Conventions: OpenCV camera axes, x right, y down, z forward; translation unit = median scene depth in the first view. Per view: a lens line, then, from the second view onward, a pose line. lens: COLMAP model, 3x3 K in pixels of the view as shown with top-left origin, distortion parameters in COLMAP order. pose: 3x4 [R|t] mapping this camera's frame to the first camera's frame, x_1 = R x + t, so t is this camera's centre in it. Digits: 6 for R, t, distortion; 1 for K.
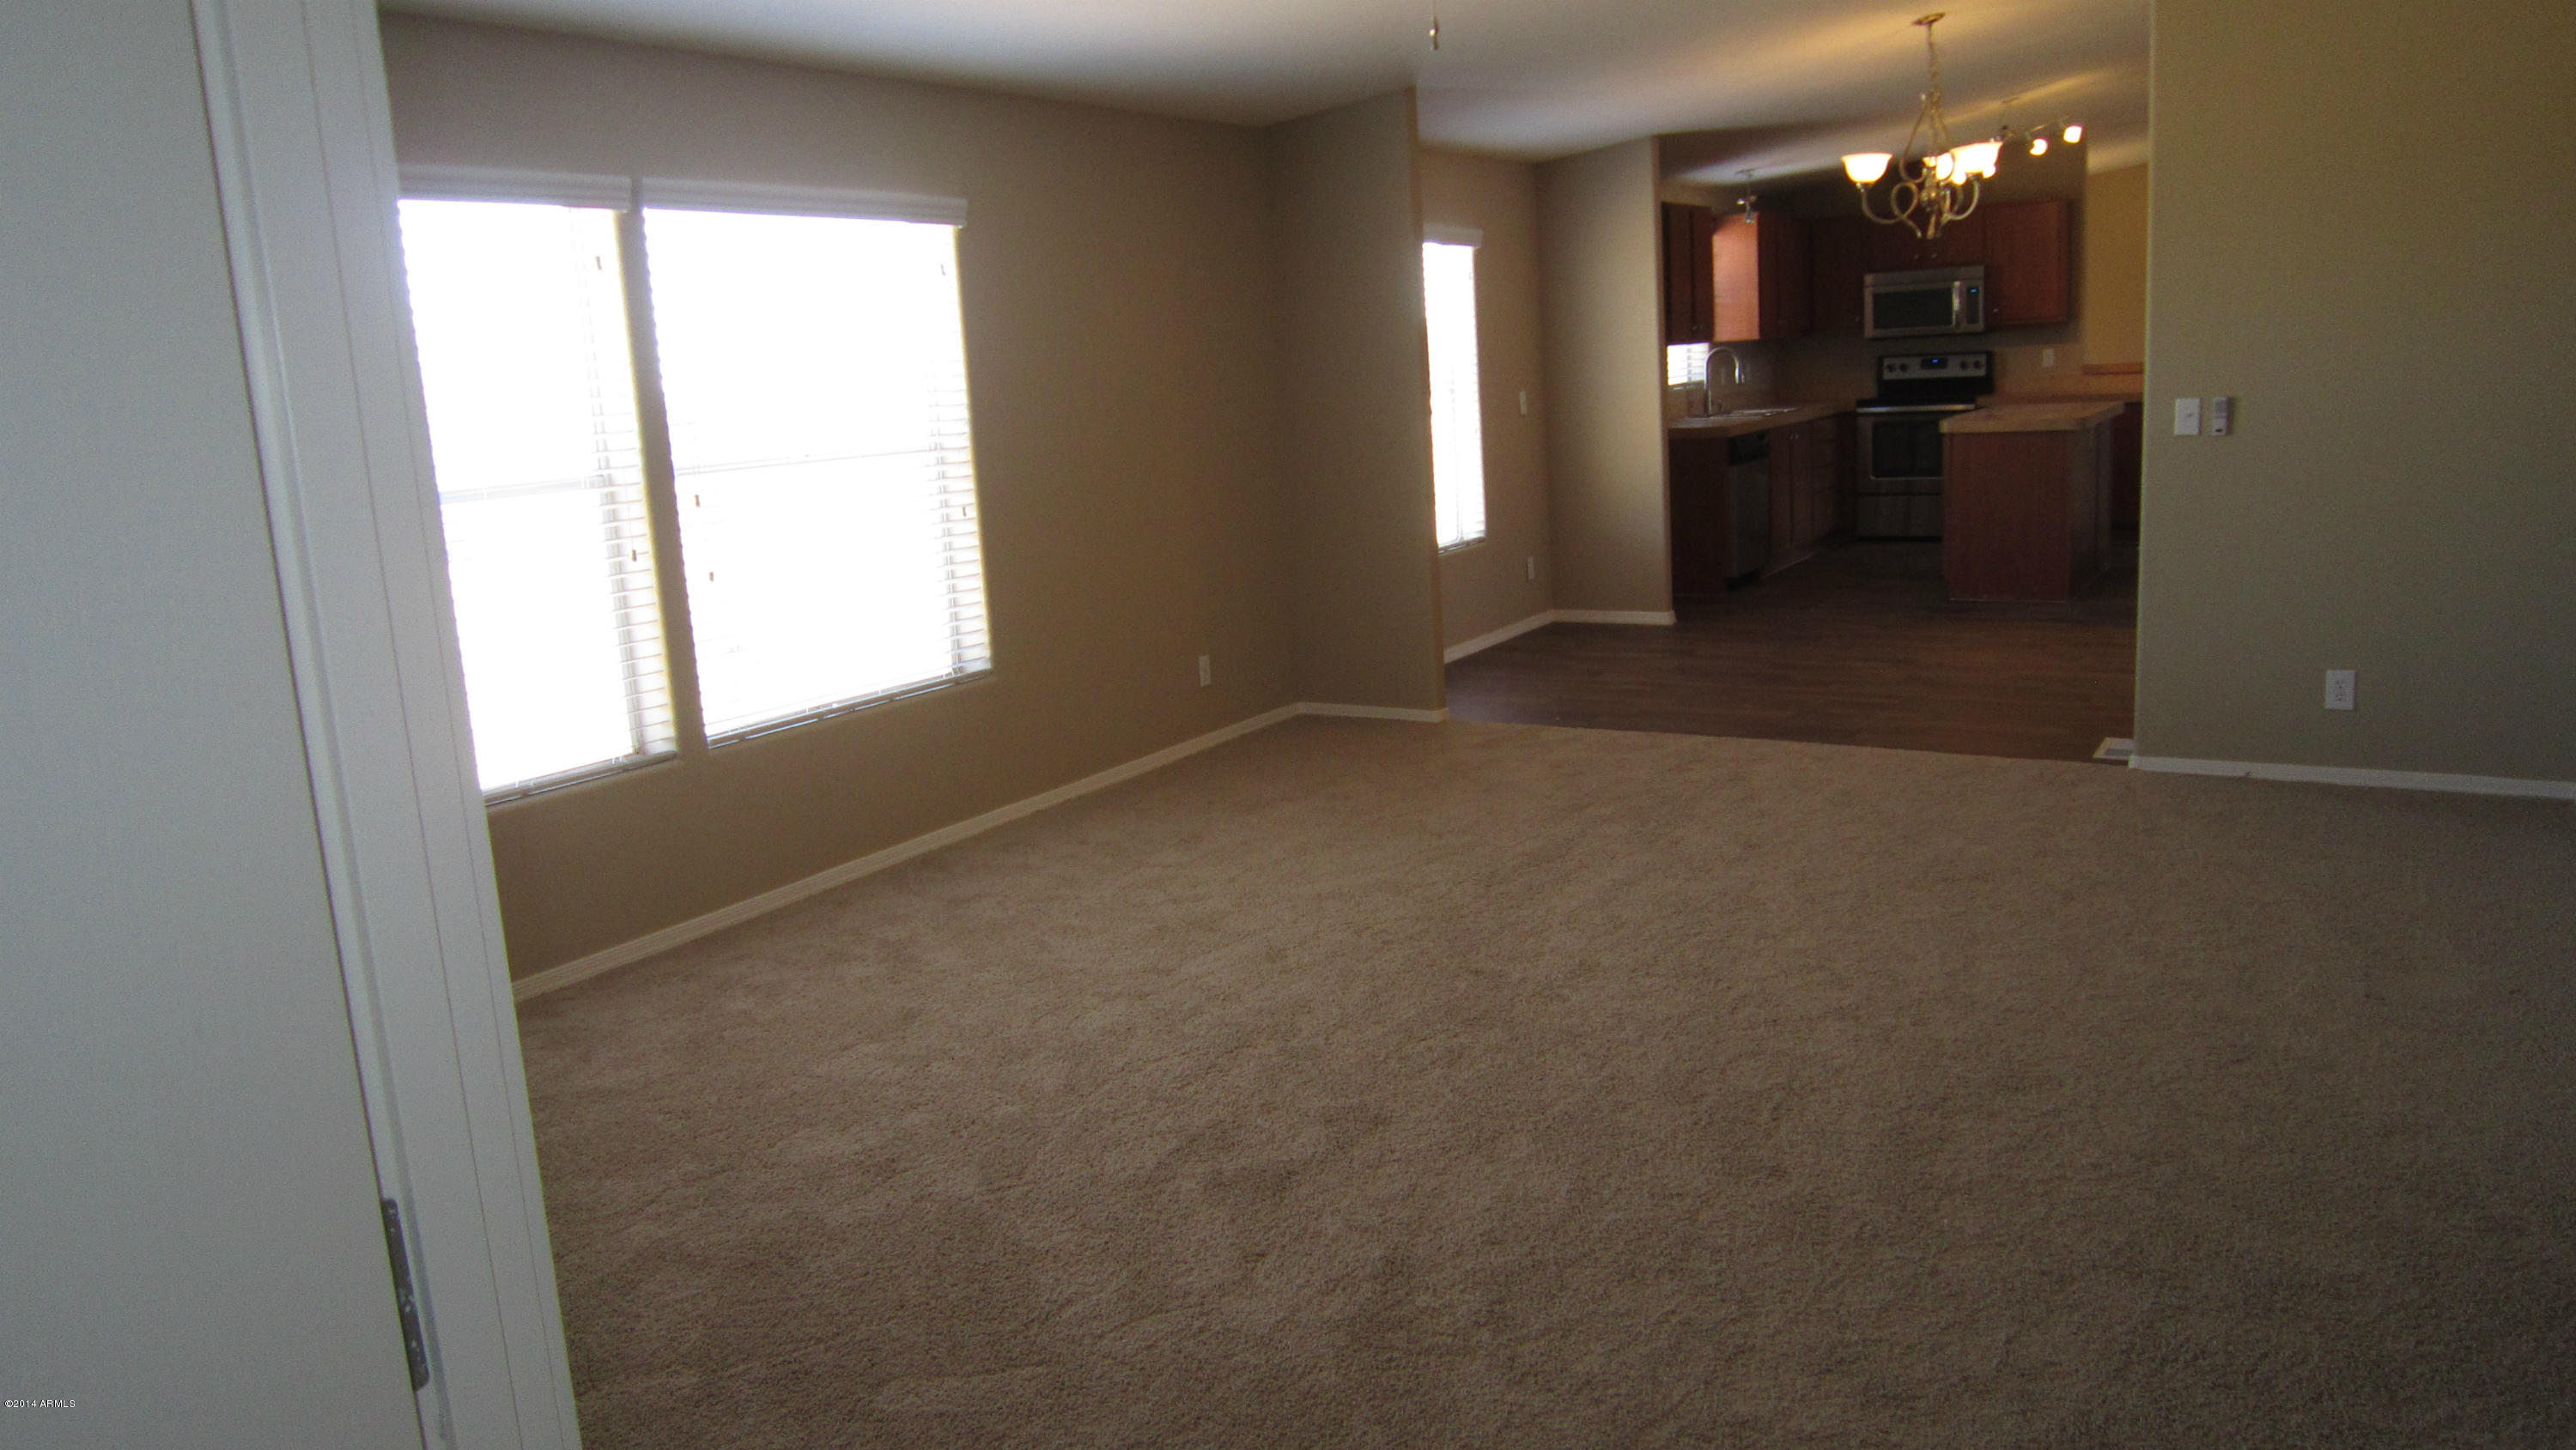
lens RADIAL K [[1842.5, 0, 1287.7], [0, 1842.5, 721.9], [0, 0, 1]] dist [-0.056392, 0.022072]
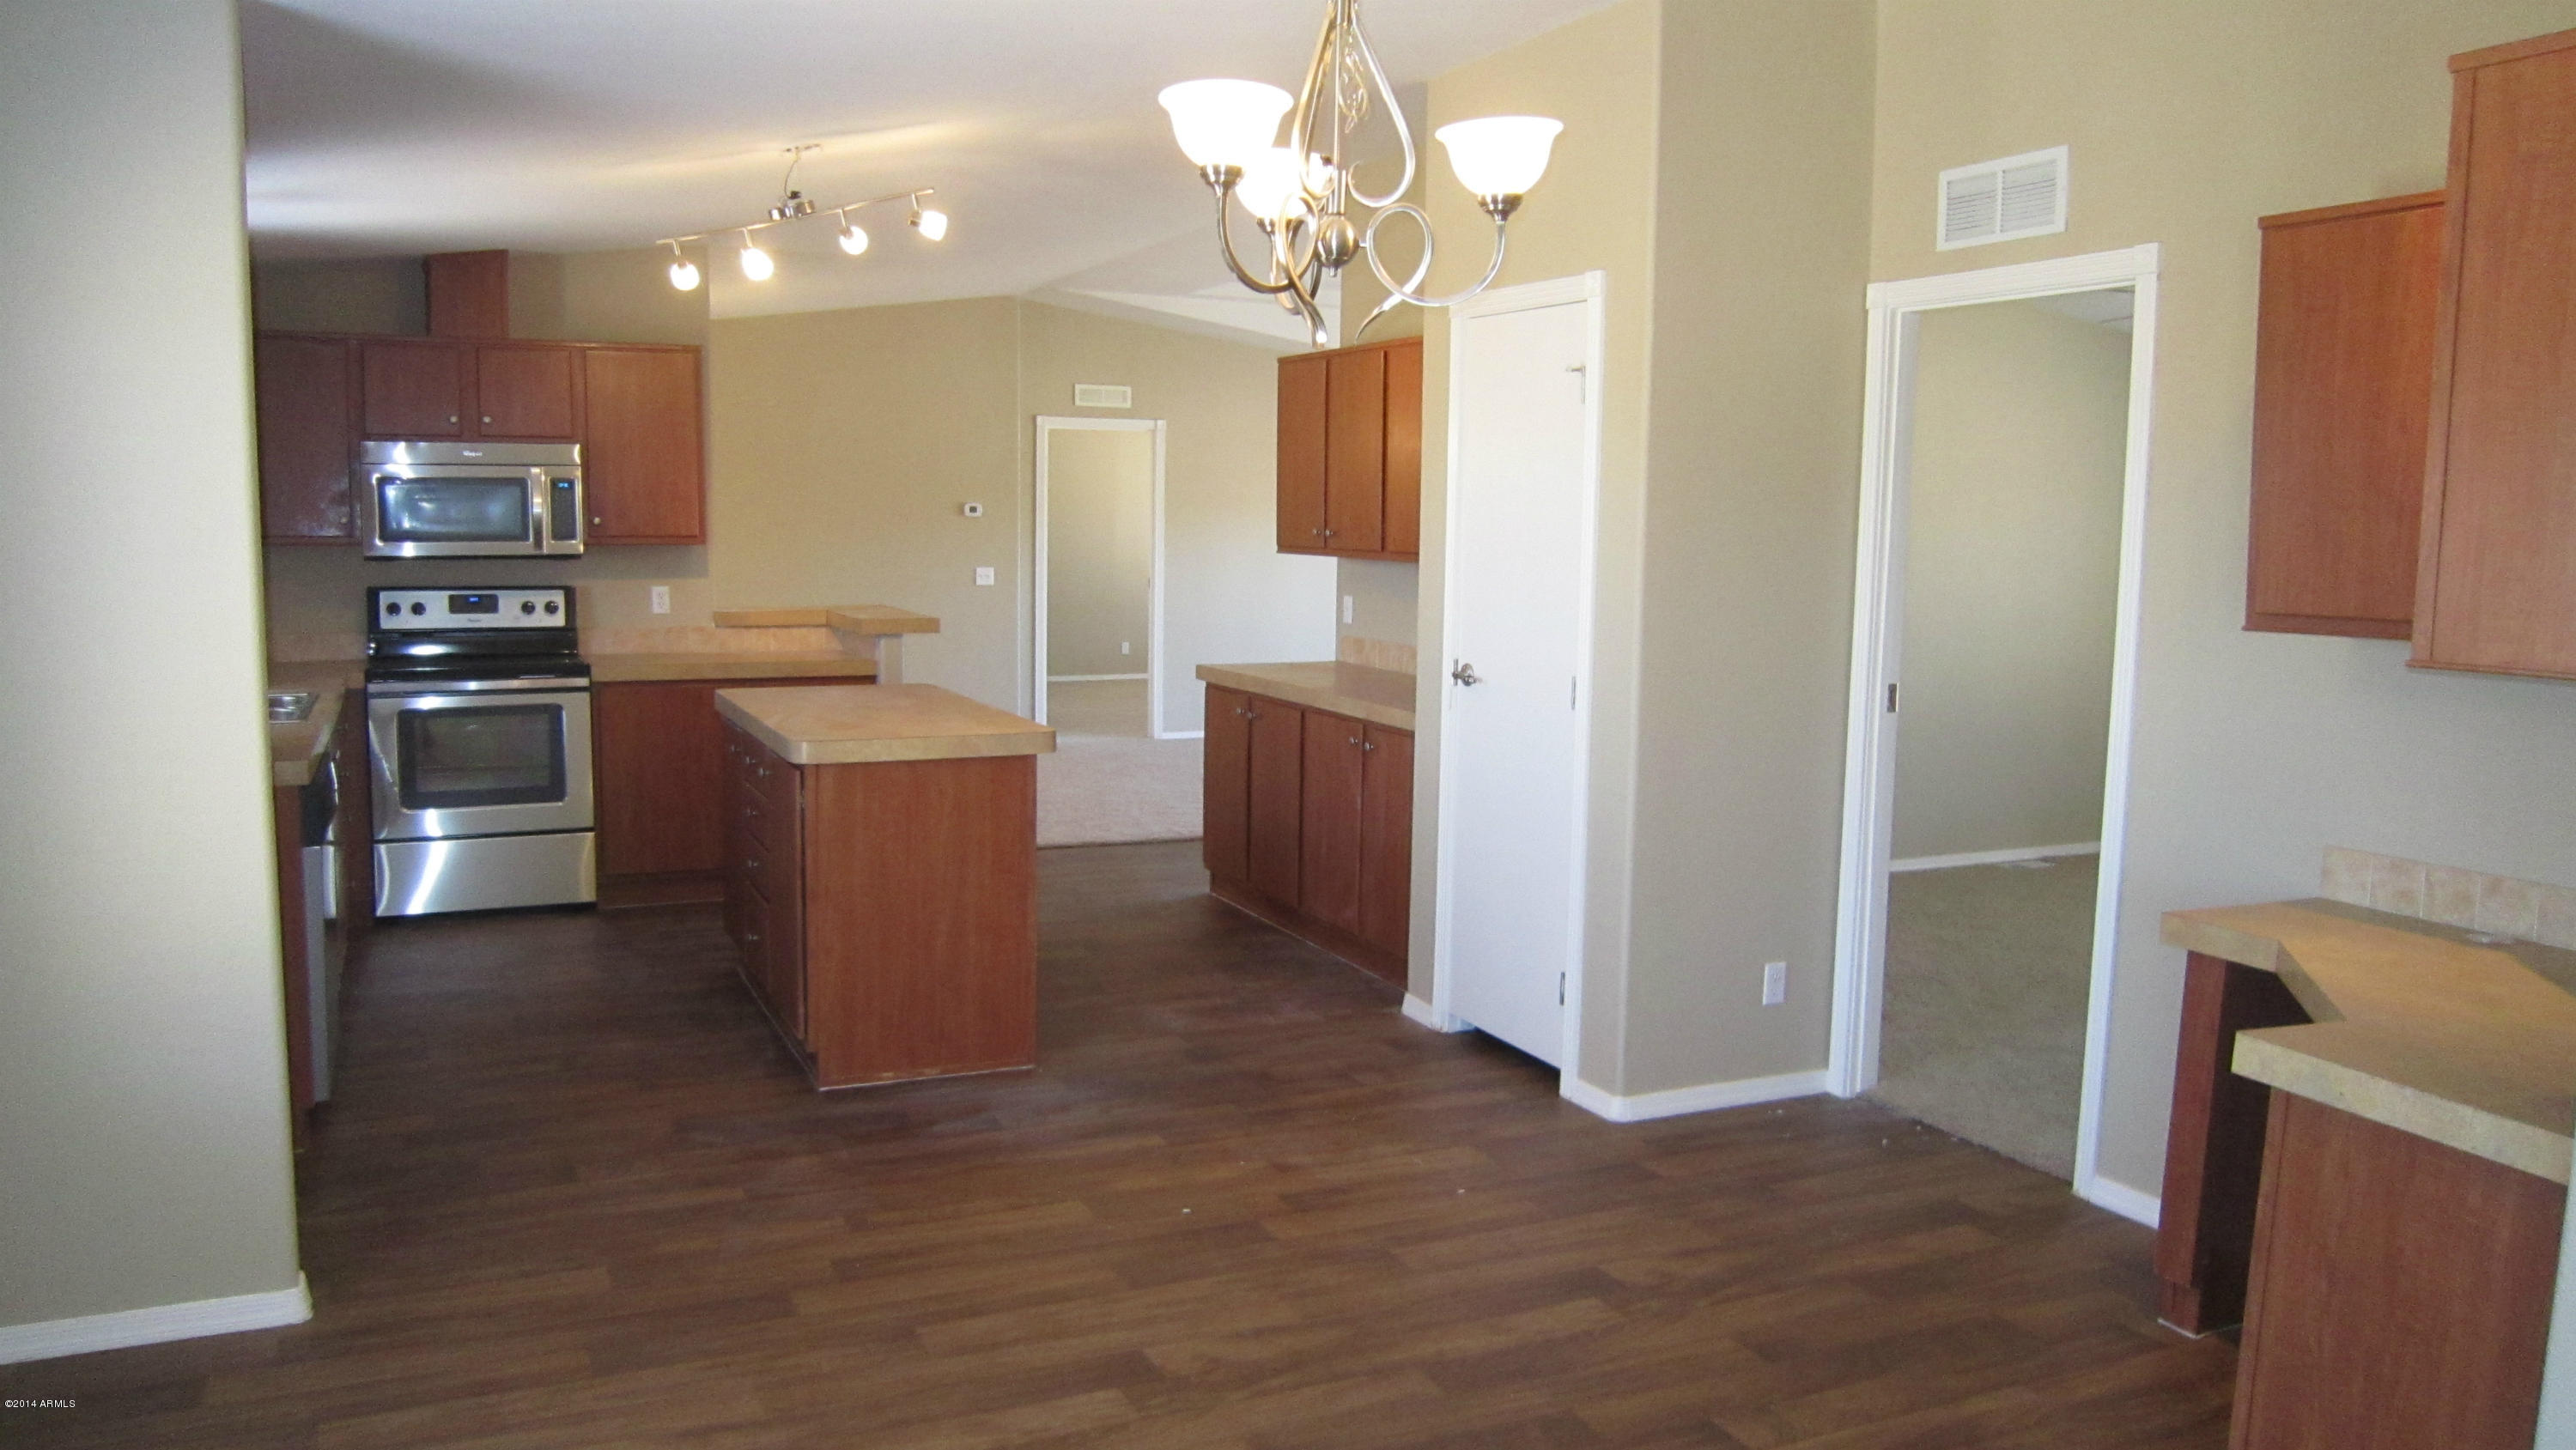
lens RADIAL K [[1842.5, 0, 1281.2], [0, 1842.5, 727.7], [0, 0, 1]] dist [-0.056392, 0.022072]
pose [[0.547143, -0.032858, 0.836394, 0.009105], [0.120797, 0.991869, -0.040056, -0.104874], [-0.828277, 0.122950, 0.546663, 0.484973]]
